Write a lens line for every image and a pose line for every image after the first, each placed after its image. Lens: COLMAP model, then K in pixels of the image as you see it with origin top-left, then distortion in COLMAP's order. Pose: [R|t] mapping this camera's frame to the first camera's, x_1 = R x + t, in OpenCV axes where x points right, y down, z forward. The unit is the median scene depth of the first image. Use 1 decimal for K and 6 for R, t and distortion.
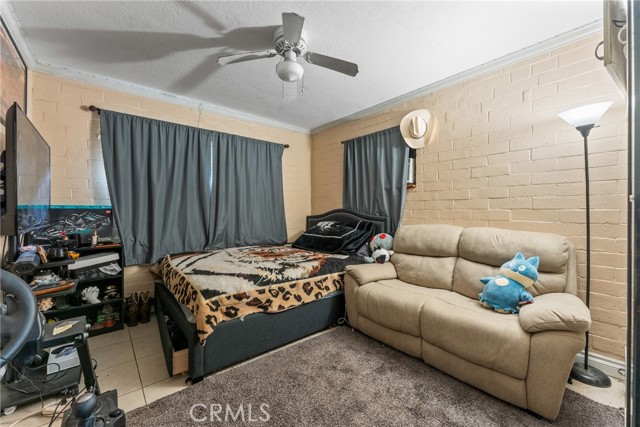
lens RADIAL K [[258.6, 0, 320.4], [0, 258.6, 212.5], [0, 0, 1]] dist [0.000071, 0.000311]
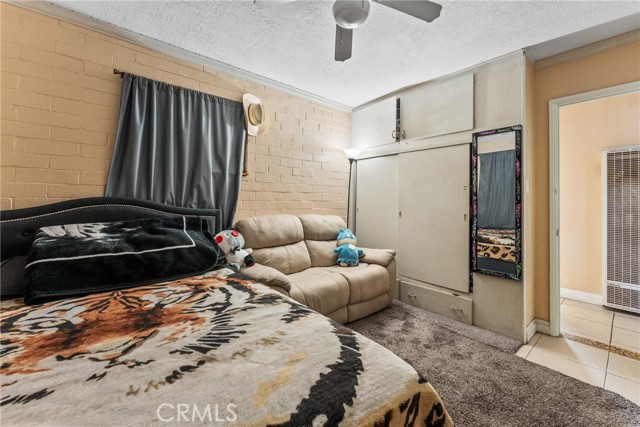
lens RADIAL K [[258.6, 0, 327.1], [0, 258.6, 199.3], [0, 0, 1]] dist [0.000071, 0.000311]
pose [[0.003657, 0.004311, 0.999984, -0.633584], [-0.004730, 0.999980, -0.004293, -0.013702], [-0.999982, -0.004714, 0.003677, 0.807223]]
